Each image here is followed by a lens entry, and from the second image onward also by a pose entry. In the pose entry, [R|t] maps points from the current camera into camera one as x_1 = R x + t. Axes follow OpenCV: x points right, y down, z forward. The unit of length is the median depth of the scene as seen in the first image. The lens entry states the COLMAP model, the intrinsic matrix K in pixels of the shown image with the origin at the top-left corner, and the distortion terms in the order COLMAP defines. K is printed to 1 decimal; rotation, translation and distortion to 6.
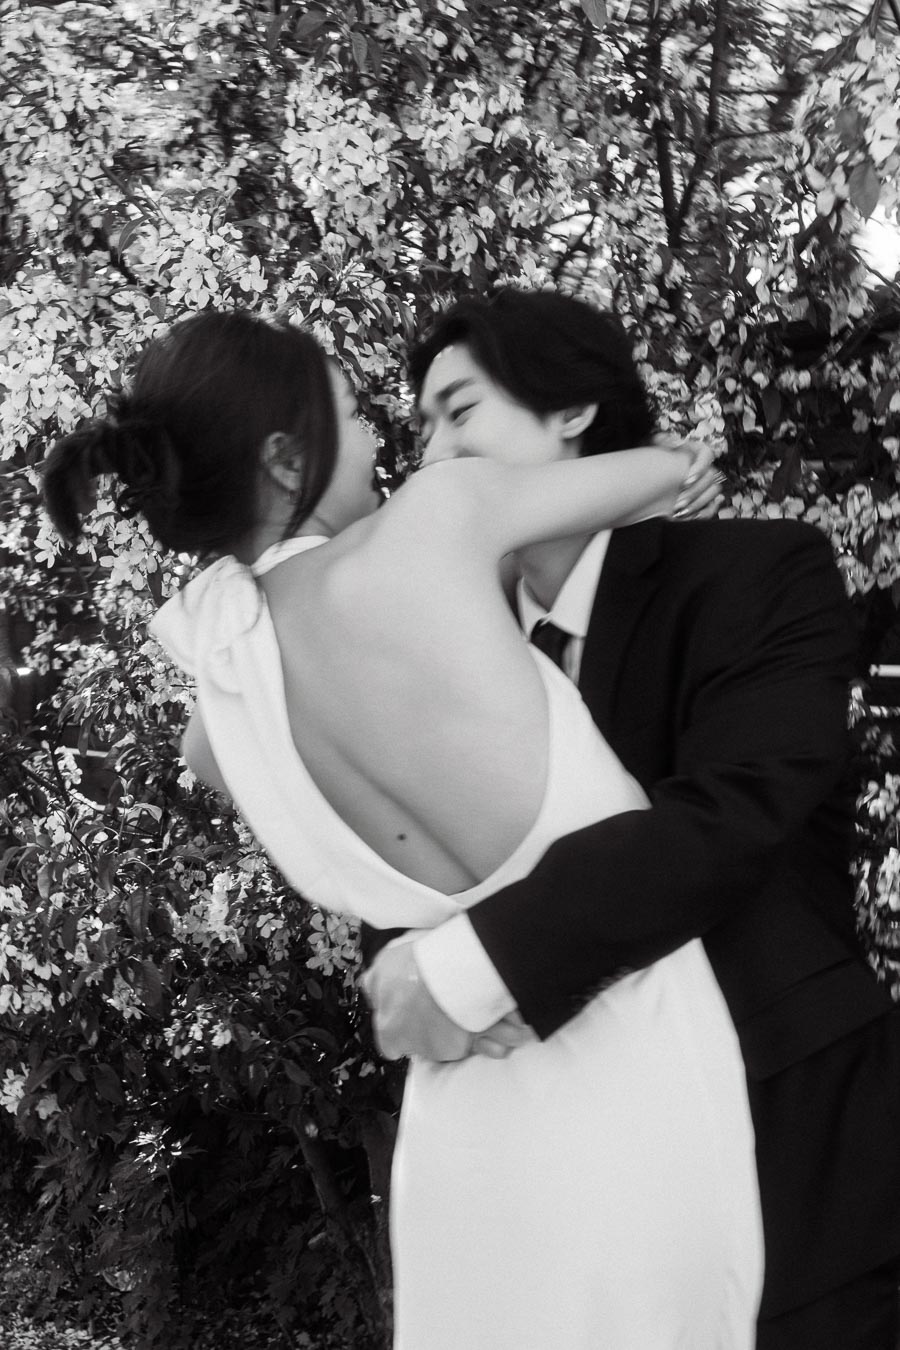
lens RADIAL K [[1914.2, 0, 466.5], [0, 1914.2, 693.9], [0, 0, 1]] dist [0.016760, 0.031466]
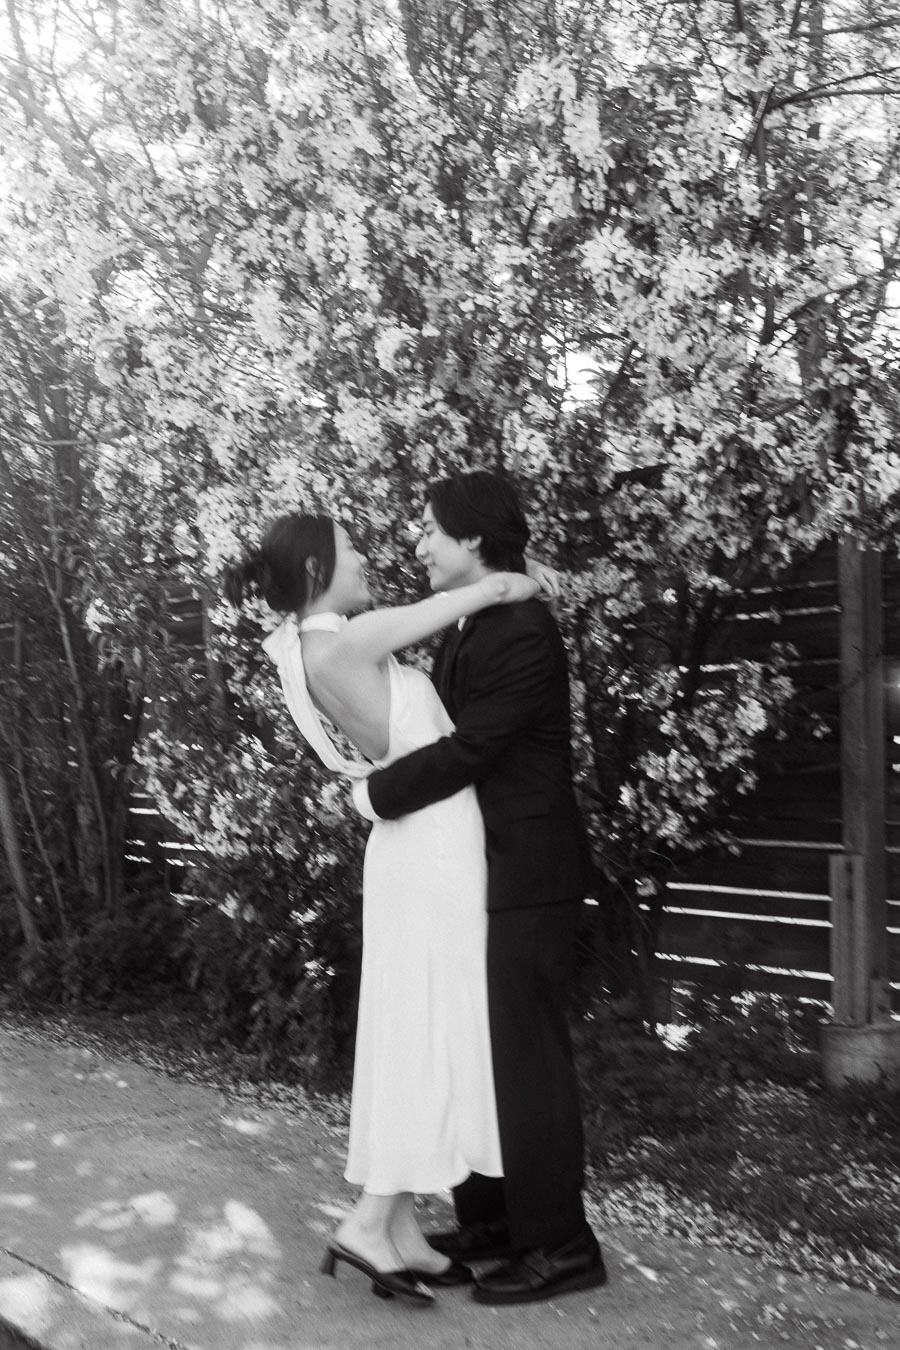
lens RADIAL K [[1914.2, 0, 466.5], [0, 1914.2, 693.9], [0, 0, 1]] dist [0.016760, 0.031466]
pose [[0.992516, -0.054321, -0.109367, 0.255286], [0.049965, 0.997860, -0.042189, 0.107462], [0.111425, 0.036409, 0.993106, -1.033828]]
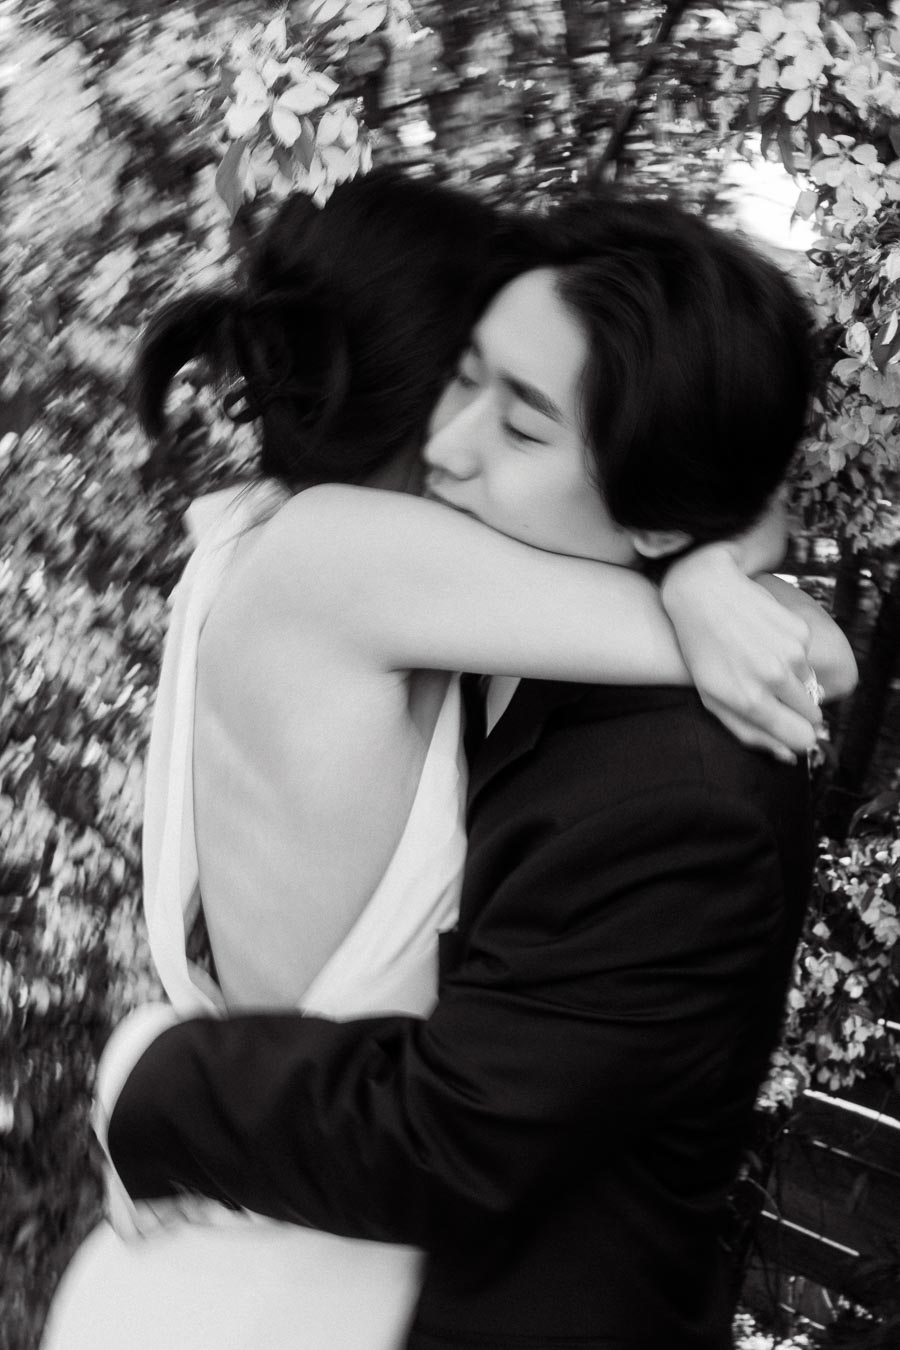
lens RADIAL K [[2030.6, 0, 450.0], [0, 2030.6, 675.0], [0, 0, 1]] dist [0.008800, 0.025391]
pose [[0.978071, 0.018522, -0.207444, 0.285447], [-0.014255, 0.999655, 0.022046, -0.051424], [0.207781, -0.018605, 0.977998, 0.143800]]
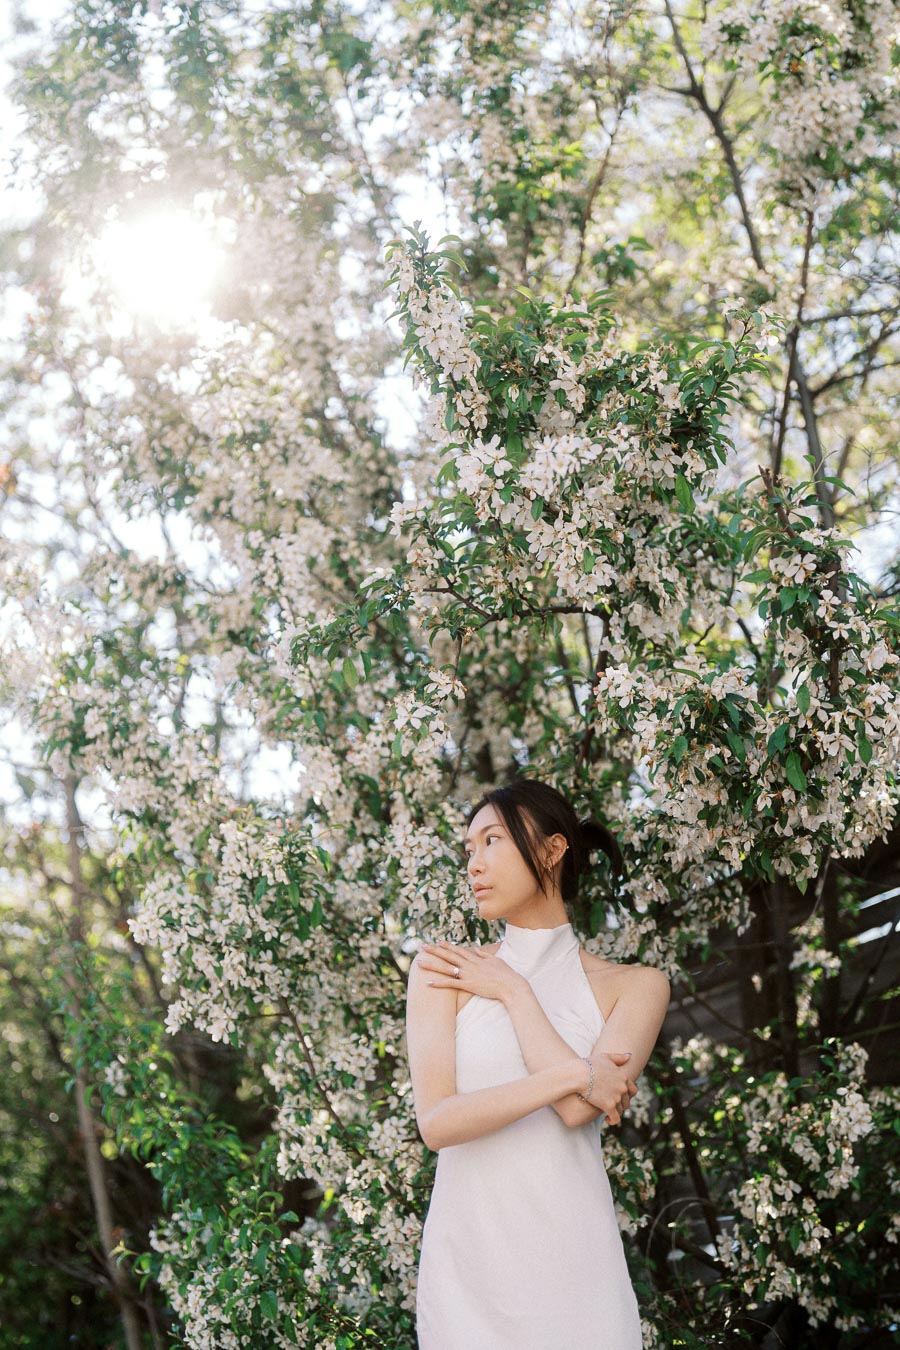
lens RADIAL K [[1913.8, 0, 440.0], [0, 1913.8, 695.1], [0, 0, 1]] dist [0.026450, -0.026465]
pose [[0.939816, -0.190301, -0.283779, 0.522581], [0.082232, 0.932105, -0.352730, 0.260682], [0.331637, 0.308166, 0.891656, -0.519217]]
